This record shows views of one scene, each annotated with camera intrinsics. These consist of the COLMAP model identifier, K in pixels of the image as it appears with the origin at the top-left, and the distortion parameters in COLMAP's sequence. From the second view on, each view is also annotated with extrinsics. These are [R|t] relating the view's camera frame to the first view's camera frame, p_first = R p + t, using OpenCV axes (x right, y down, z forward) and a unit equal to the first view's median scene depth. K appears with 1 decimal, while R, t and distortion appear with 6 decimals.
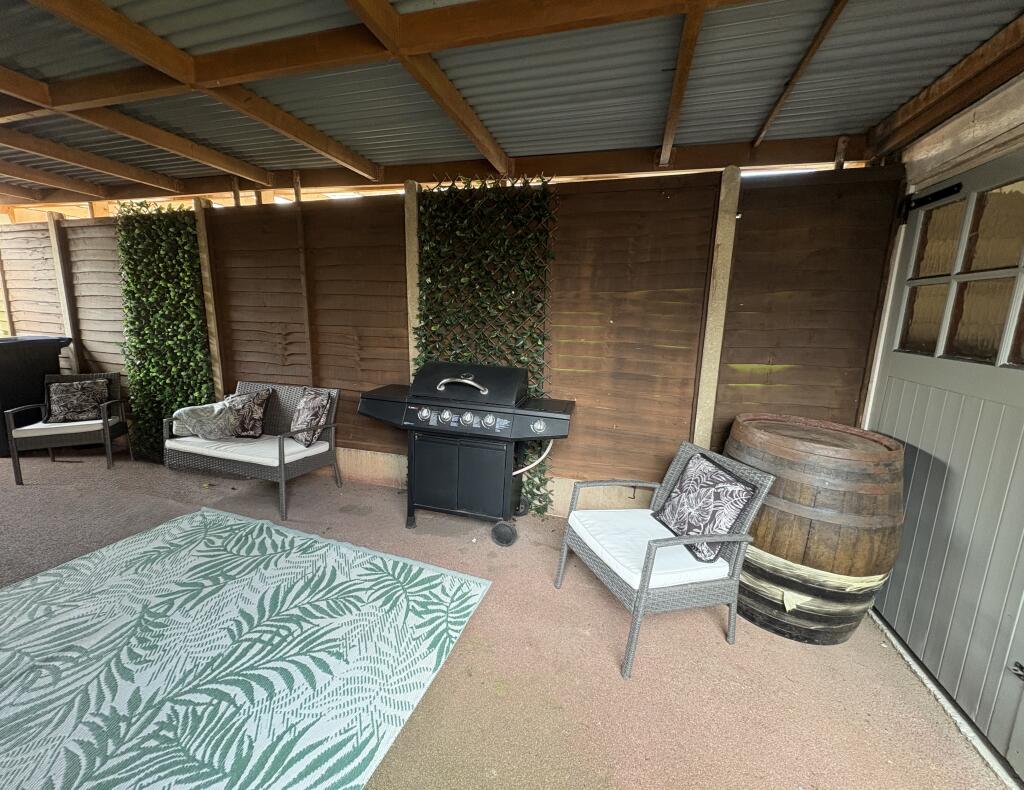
lens RADIAL K [[419.9, 0, 494.8], [0, 419.9, 388.0], [0, 0, 1]] dist [-0.001949, -0.000346]
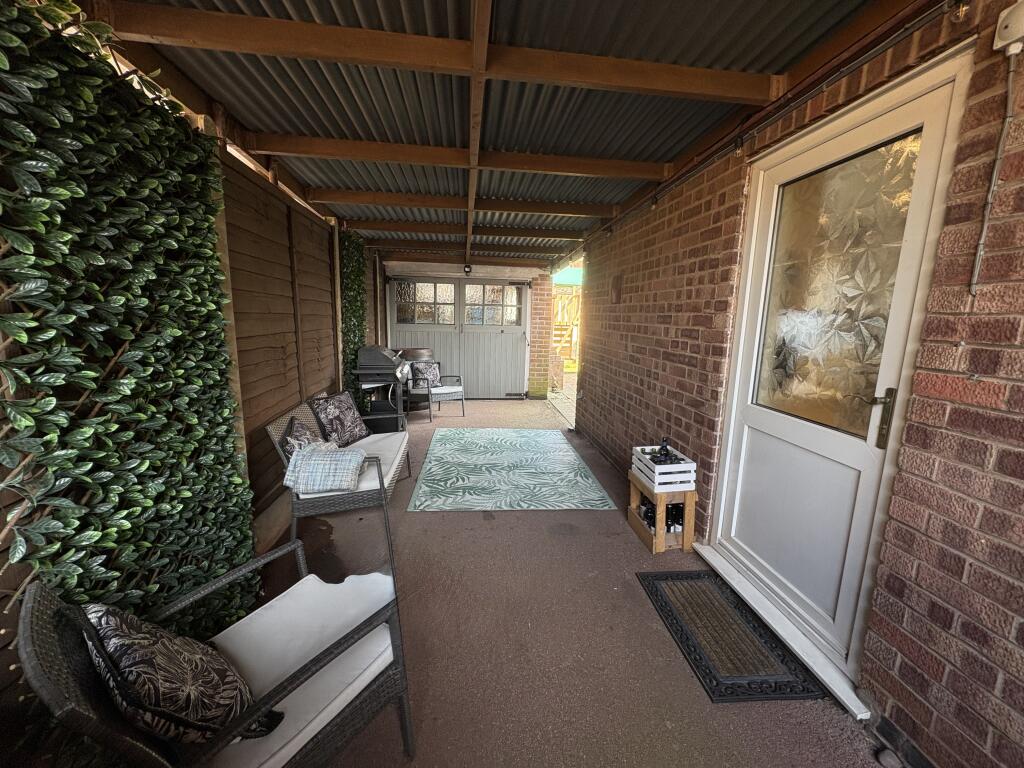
lens RADIAL K [[405.9, 0, 512.0], [0, 405.9, 383.0], [0, 0, 1]] dist [-0.001212, 0.000614]
pose [[-0.427897, -0.183923, 0.884916, -2.591261], [0.128066, 0.956860, 0.260801, -0.389877], [-0.894709, 0.224923, -0.385883, 1.725574]]
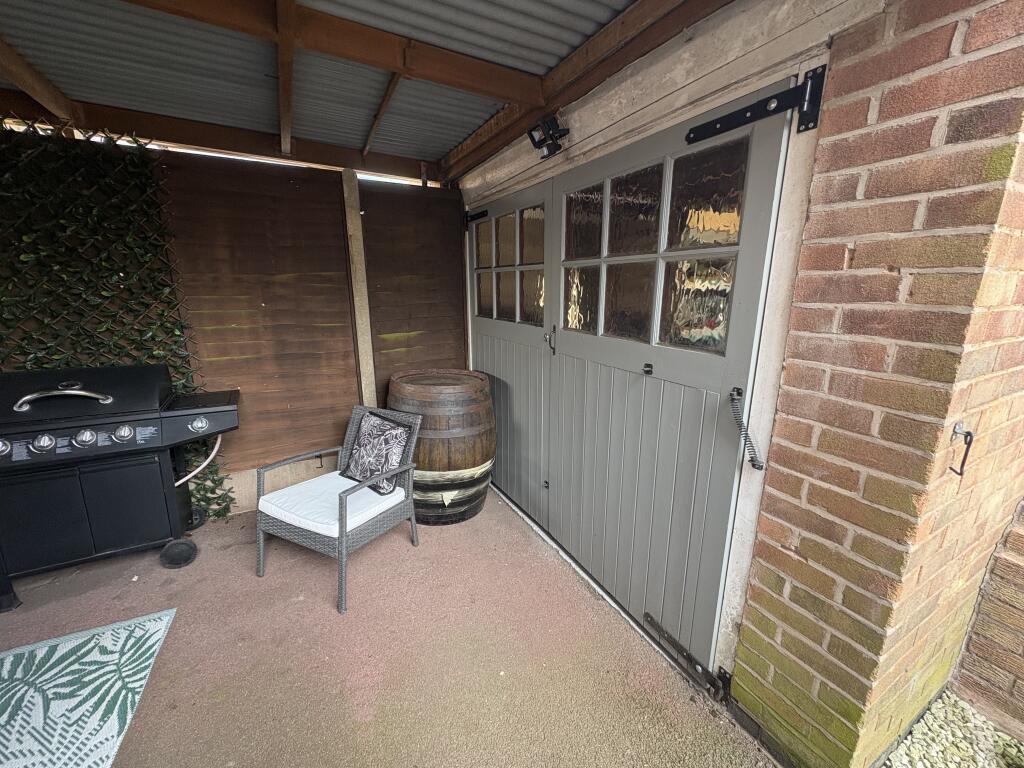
lens RADIAL K [[405.9, 0, 510.6], [0, 405.9, 385.3], [0, 0, 1]] dist [-0.001212, 0.000614]
pose [[0.692075, -0.188001, 0.696913, -0.028024], [0.142112, 0.982078, 0.123802, -0.005994], [-0.707698, 0.013359, 0.706389, -0.115715]]
